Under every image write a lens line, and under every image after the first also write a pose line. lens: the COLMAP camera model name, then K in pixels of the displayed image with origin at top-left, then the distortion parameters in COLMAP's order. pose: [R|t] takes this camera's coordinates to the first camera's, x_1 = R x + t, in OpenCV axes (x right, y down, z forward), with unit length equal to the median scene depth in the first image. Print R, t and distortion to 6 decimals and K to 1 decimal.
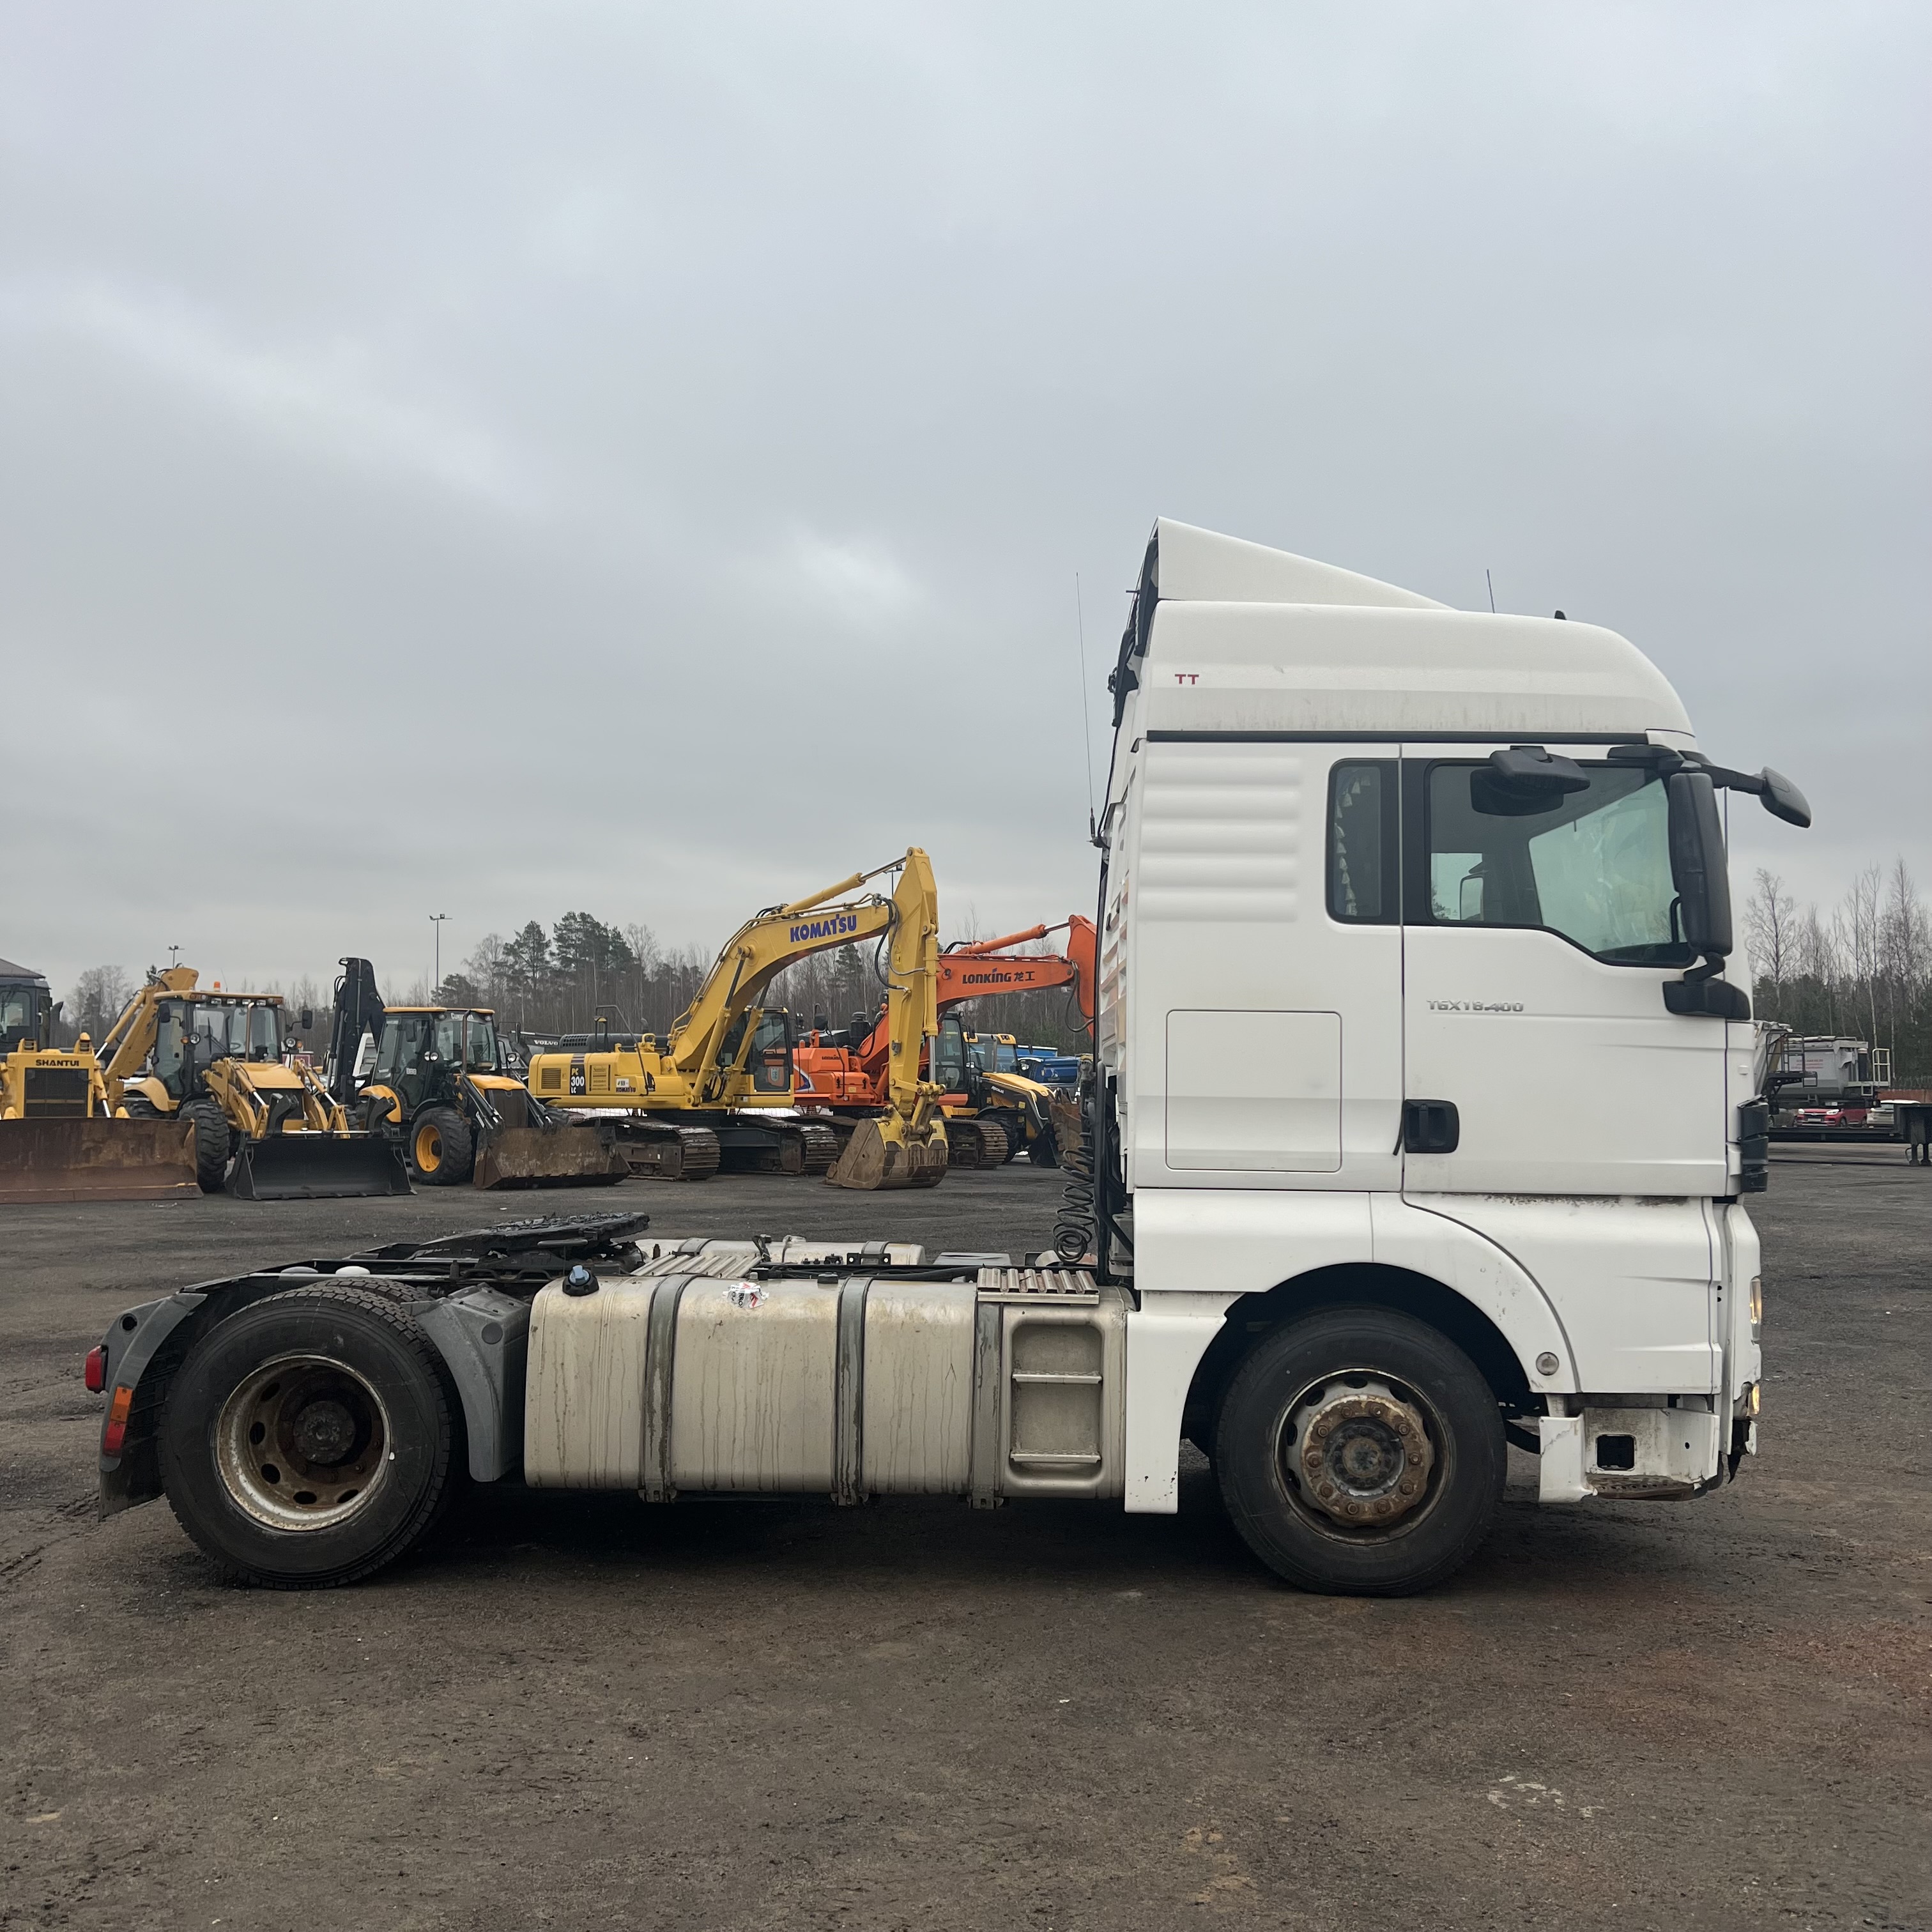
lens RADIAL K [[1941.5, 0, 966.0], [0, 1941.5, 966.0], [0, 0, 1]] dist [0.036045, -0.020894]
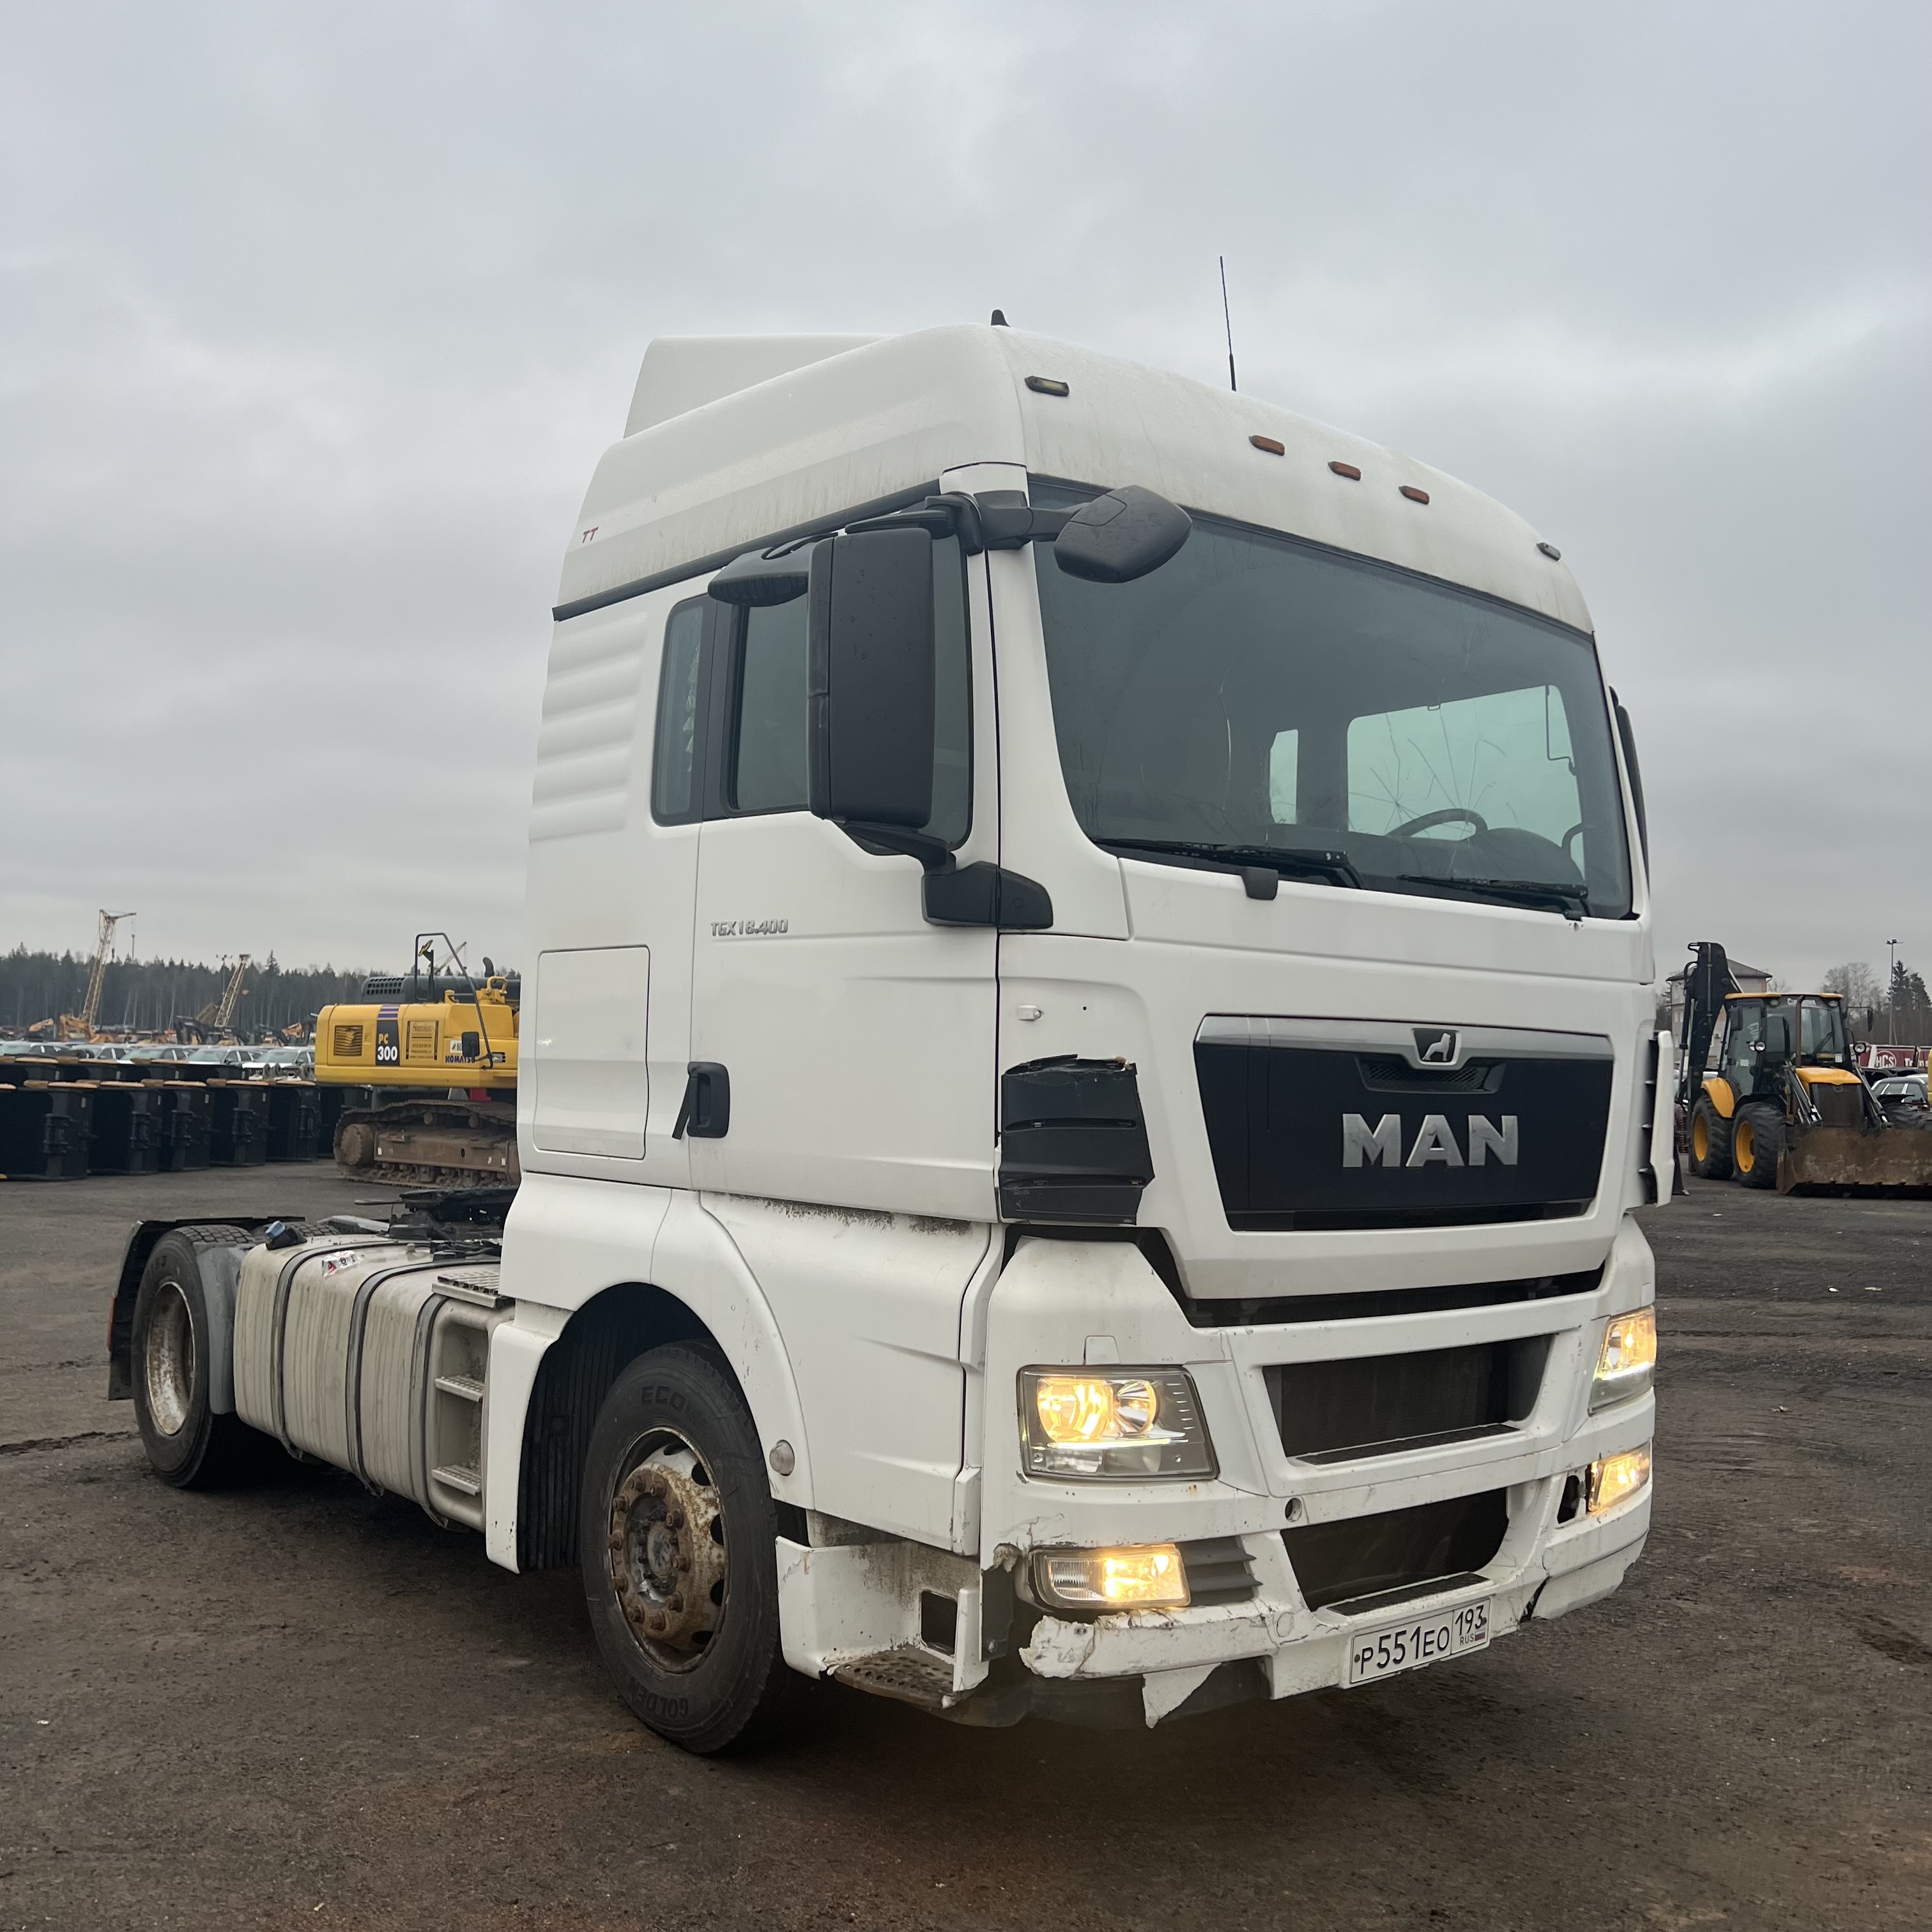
lens RADIAL K [[1918.9, 0, 980.4], [0, 1918.9, 972.6], [0, 0, 1]] dist [0.161002, -0.430248]
pose [[0.654490, -0.031158, -0.755429, 0.832960], [0.034142, 0.999349, -0.011638, 0.047356], [0.755300, -0.018175, 0.655128, 0.609596]]
